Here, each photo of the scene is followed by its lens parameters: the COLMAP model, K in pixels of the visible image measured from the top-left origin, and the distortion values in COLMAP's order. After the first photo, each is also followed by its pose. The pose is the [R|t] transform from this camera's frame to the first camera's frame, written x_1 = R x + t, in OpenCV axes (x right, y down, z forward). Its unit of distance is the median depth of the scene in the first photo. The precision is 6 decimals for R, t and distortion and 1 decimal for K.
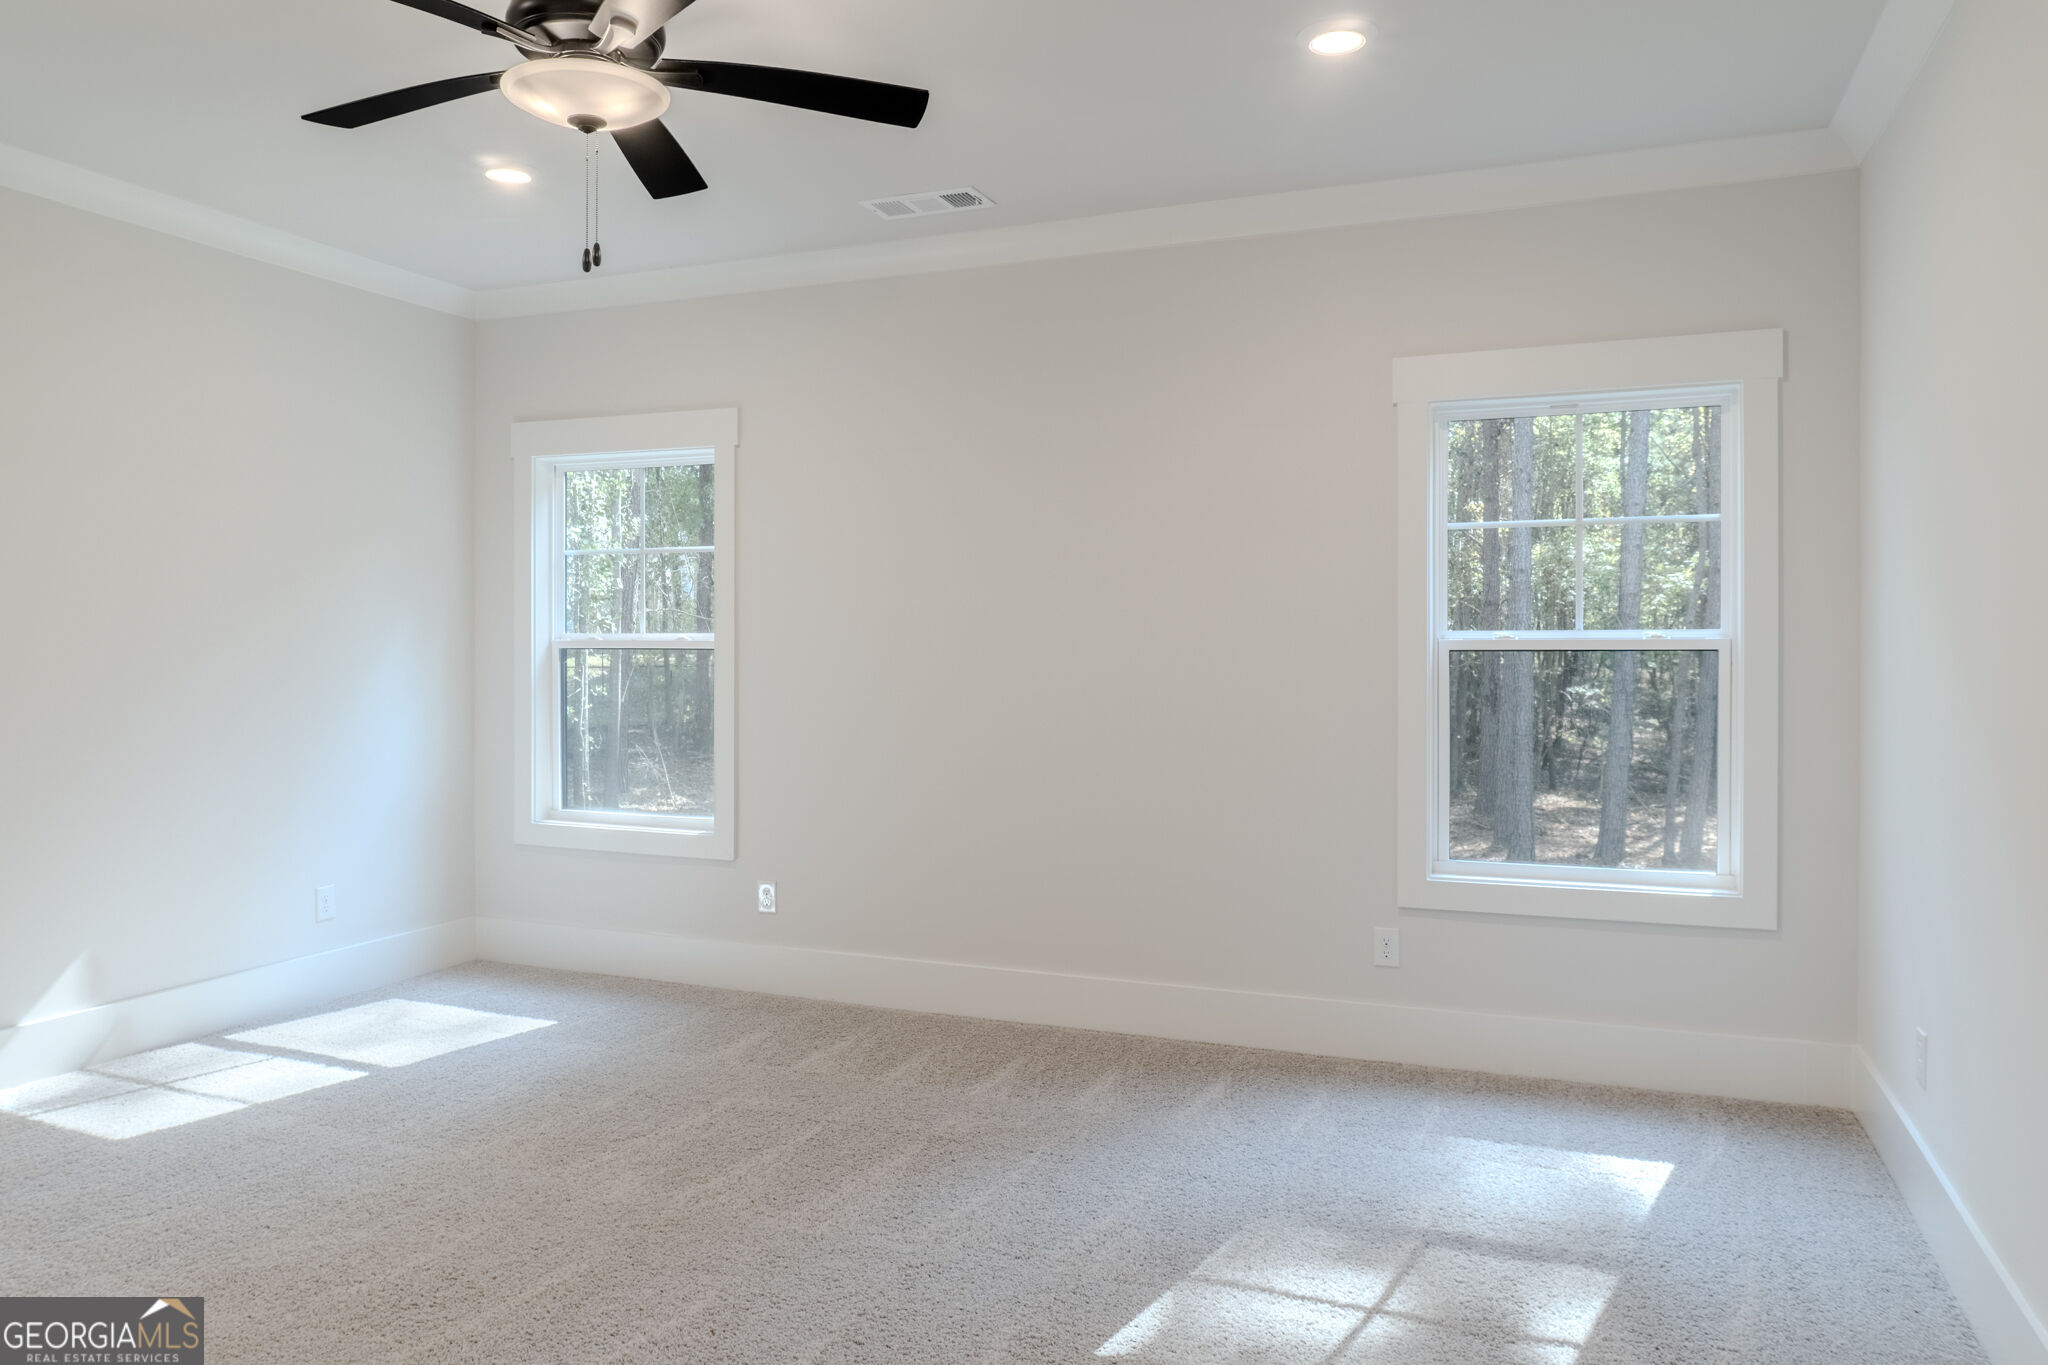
lens RADIAL K [[1382.5, 0, 1027.4], [0, 1382.5, 637.9], [0, 0, 1]] dist [-0.026668, -0.002651]
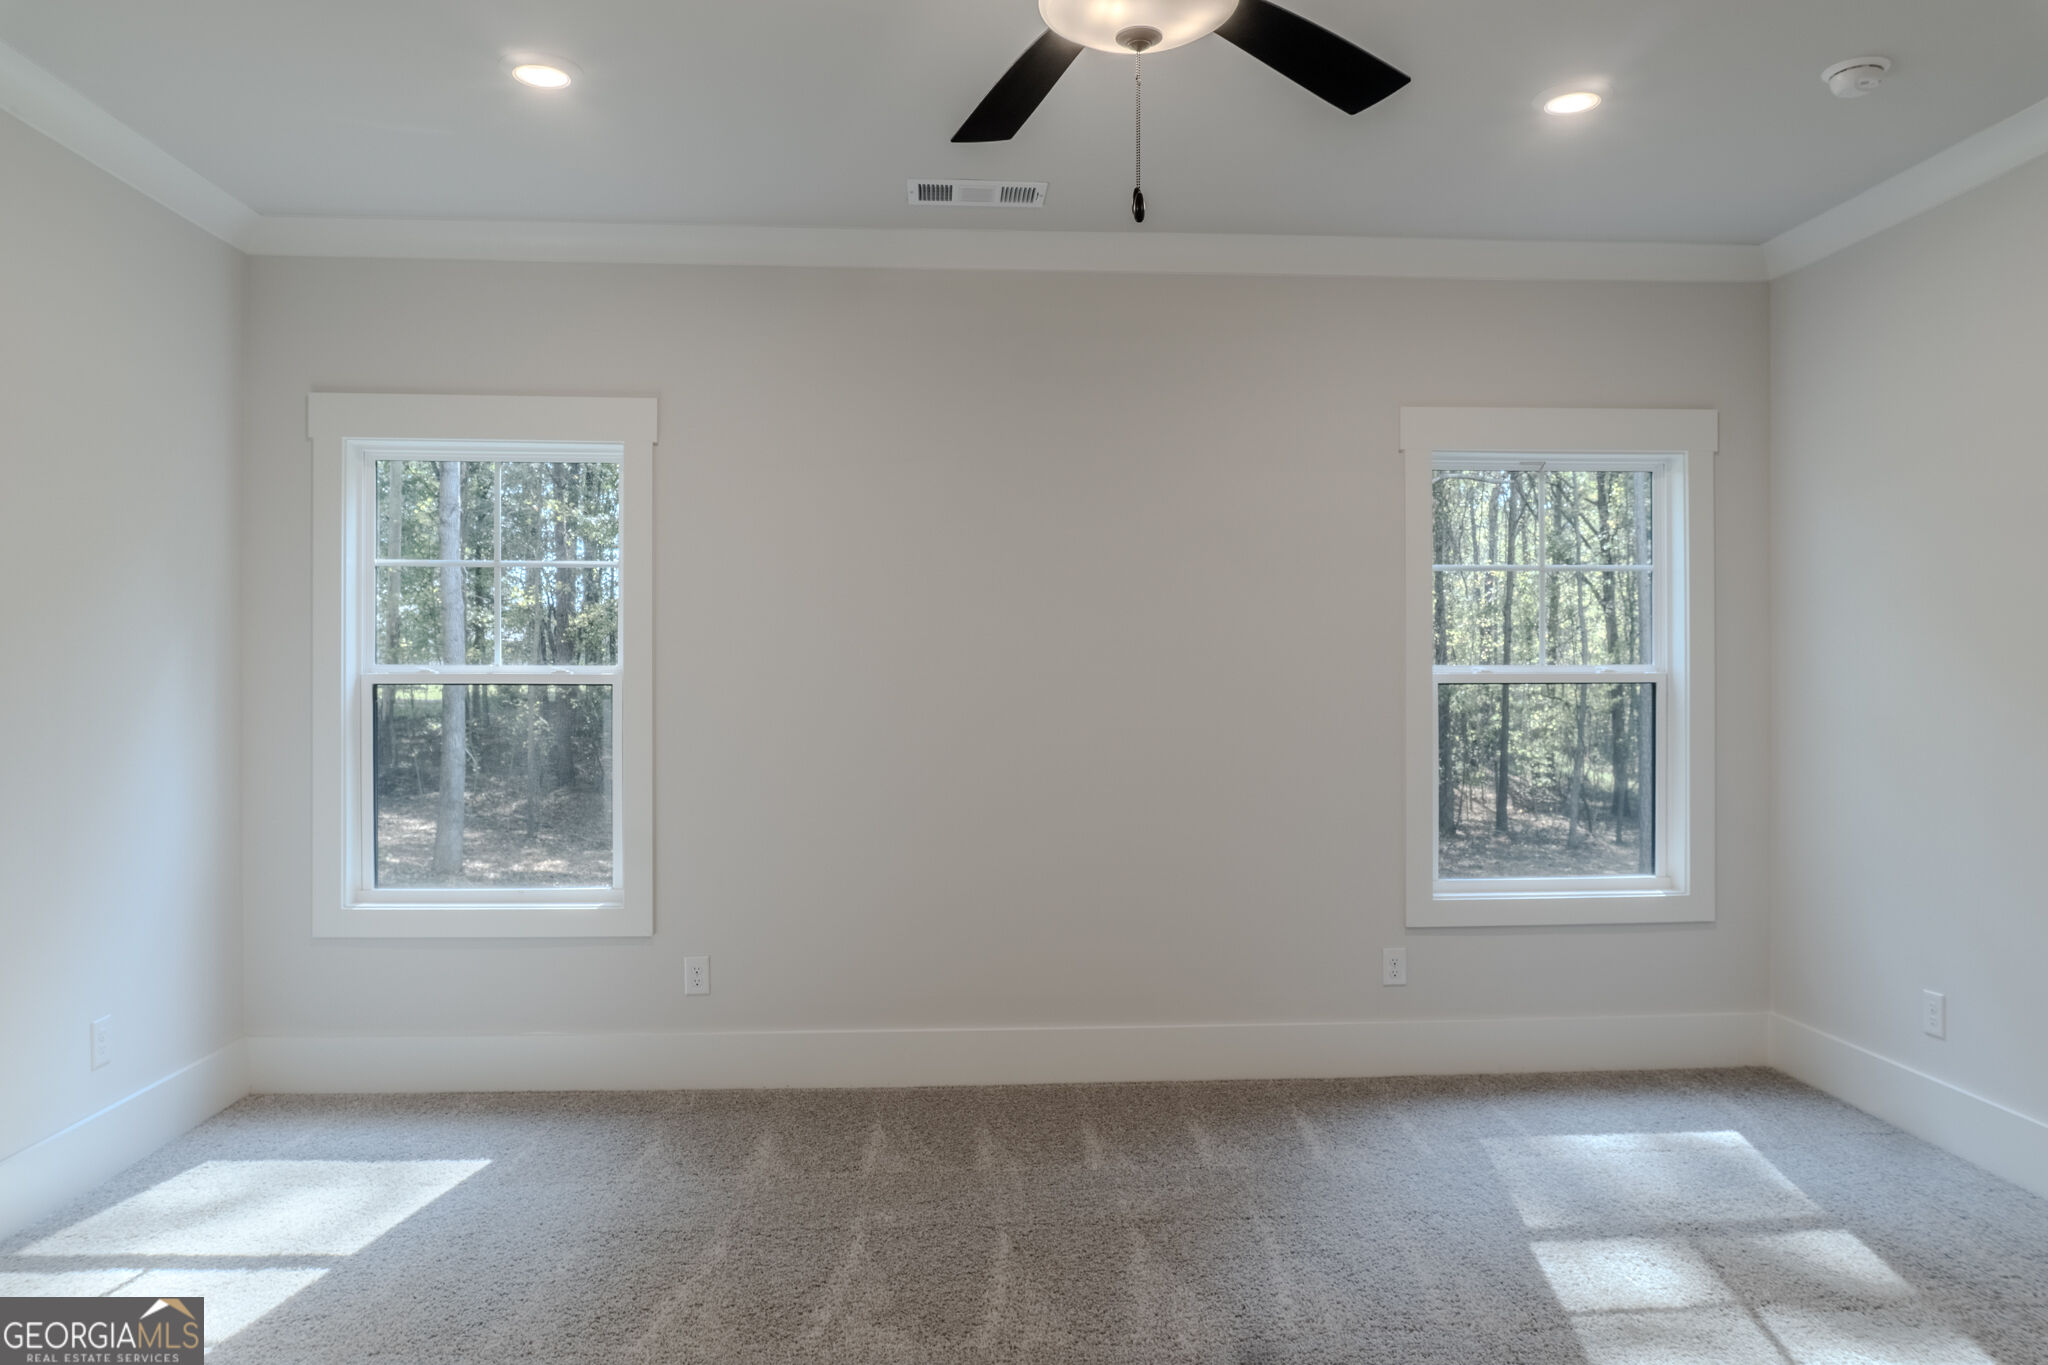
lens RADIAL K [[1360.2, 0, 1030.3], [0, 1360.2, 658.2], [0, 0, 1]] dist [-0.026308, -0.003762]
pose [[0.902056, 0.005370, 0.431586, -0.456935], [-0.001566, 0.999957, -0.009170, -0.000519], [-0.431617, 0.007596, 0.902025, 0.195678]]
